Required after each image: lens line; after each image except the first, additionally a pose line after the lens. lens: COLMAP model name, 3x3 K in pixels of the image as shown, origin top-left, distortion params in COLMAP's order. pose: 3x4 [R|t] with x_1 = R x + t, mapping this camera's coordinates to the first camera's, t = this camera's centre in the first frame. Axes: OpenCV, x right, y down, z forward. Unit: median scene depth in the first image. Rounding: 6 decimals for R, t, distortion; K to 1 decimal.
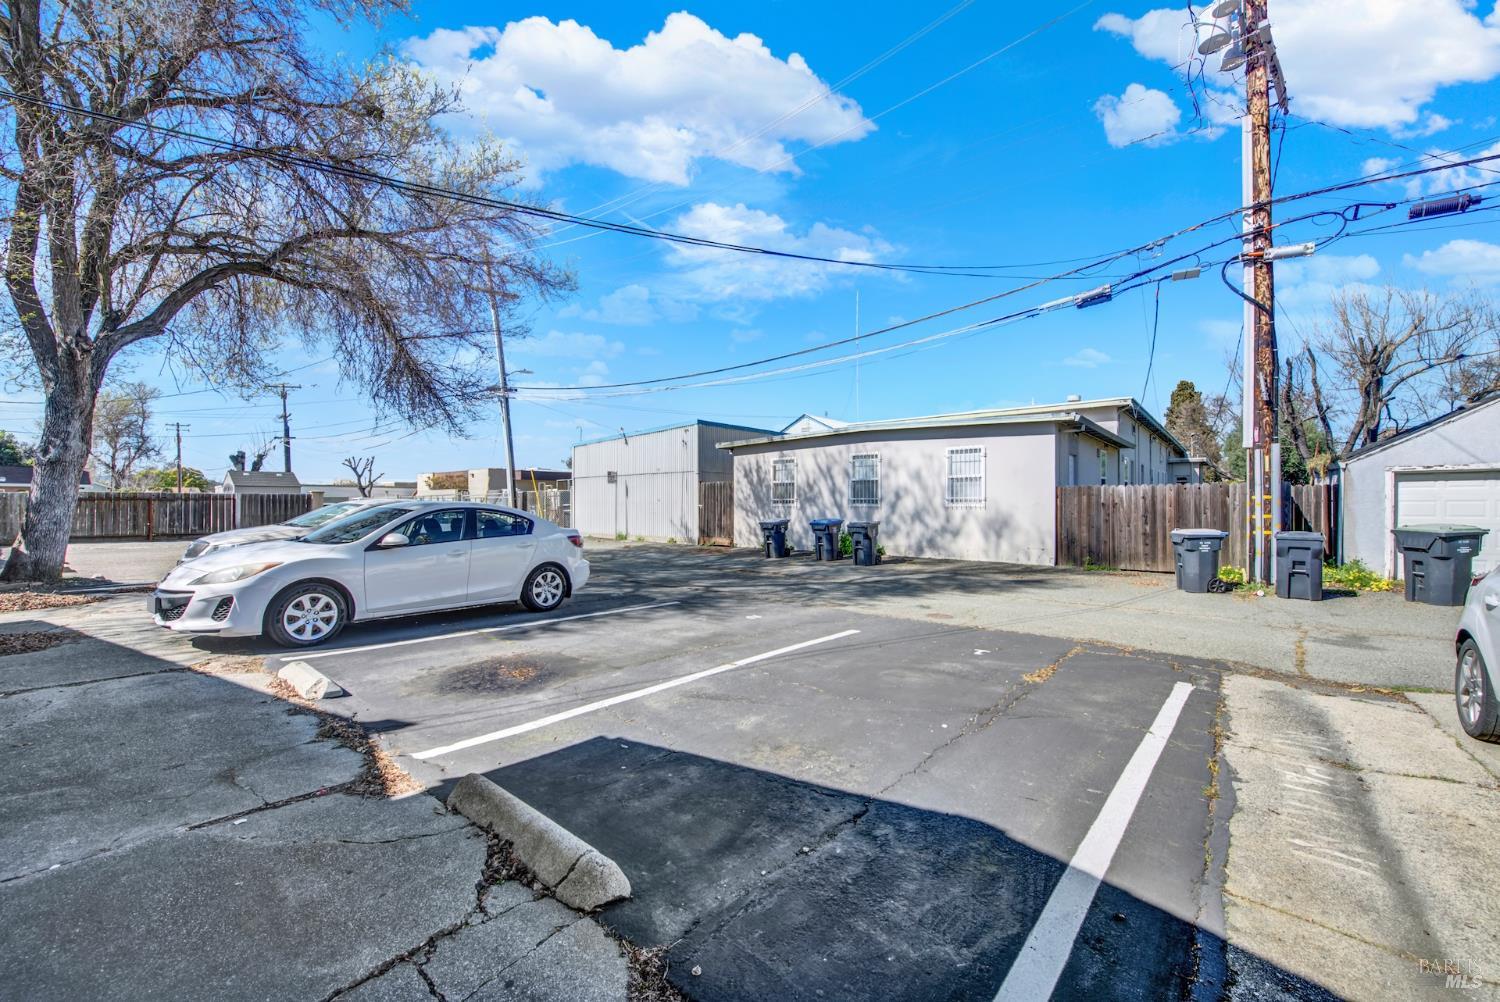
lens RADIAL K [[596.5, 0, 750.0], [0, 596.5, 501.0], [0, 0, 1]] dist [0.000051, 0.000114]
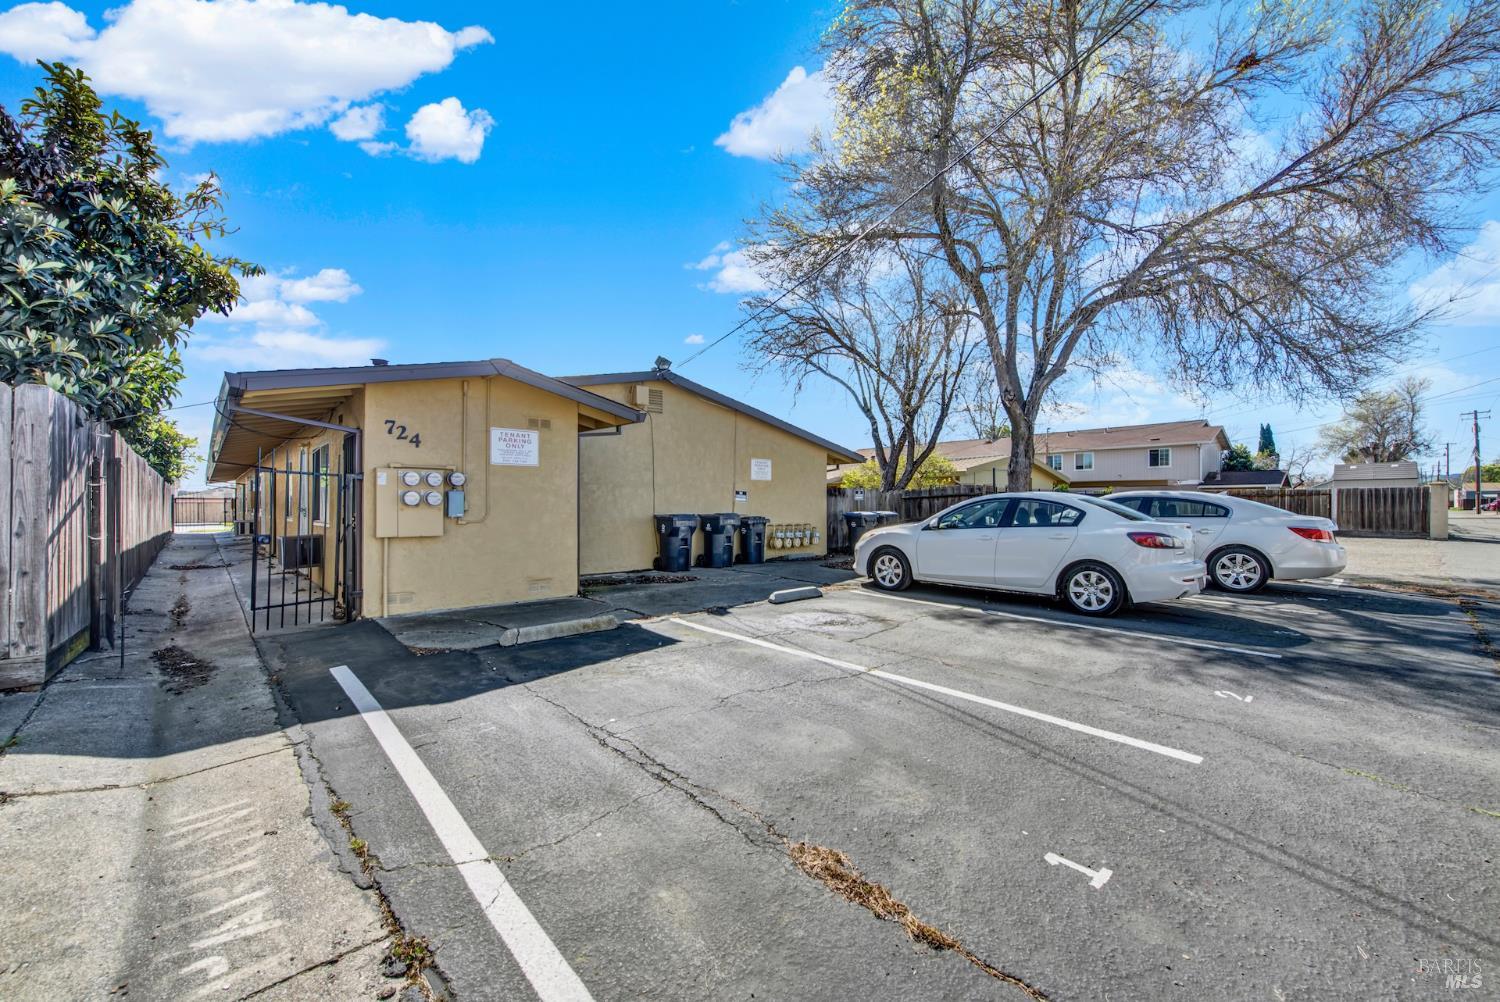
lens RADIAL K [[571.5, 0, 750.0], [0, 571.5, 501.0], [0, 0, 1]] dist [-0.001744, -0.000094]
pose [[-0.102419, -0.004343, -0.994732, 0.549887], [0.008583, 0.999949, -0.005250, 0.016746], [0.994704, -0.009076, -0.102376, 0.599377]]
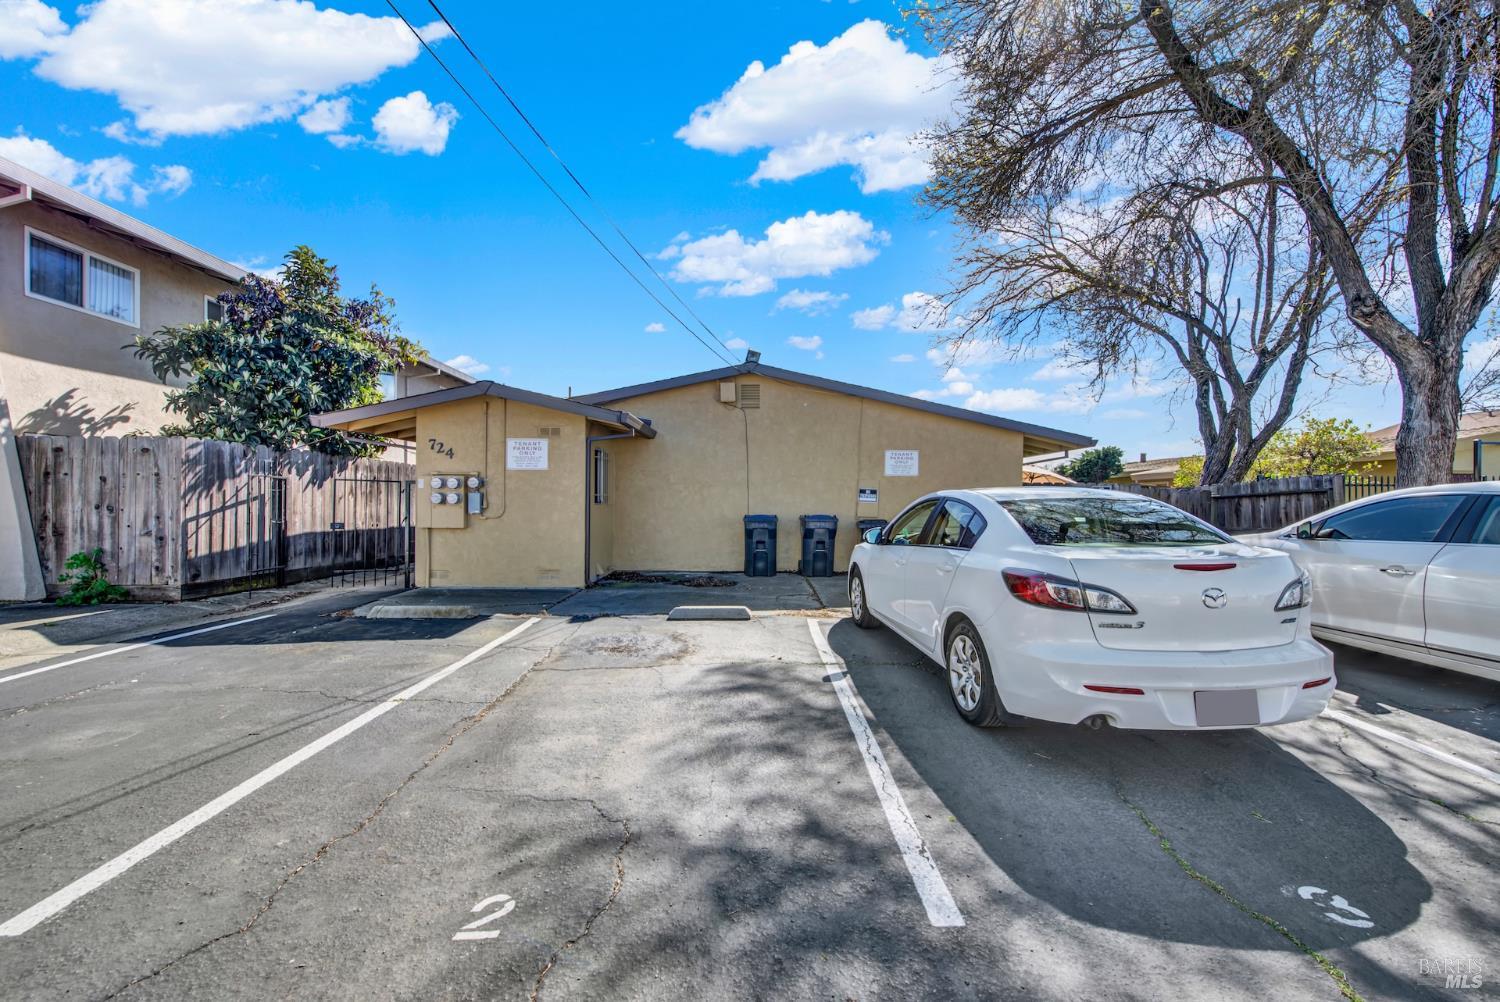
lens RADIAL K [[574.8, 0, 750.0], [0, 574.8, 501.0], [0, 0, 1]] dist [0.004369, 0.000039]
pose [[-0.723785, -0.002674, -0.690021, 0.114208], [0.000368, 0.999991, -0.004261, 0.014060], [0.690026, -0.003338, -0.723777, 1.197863]]
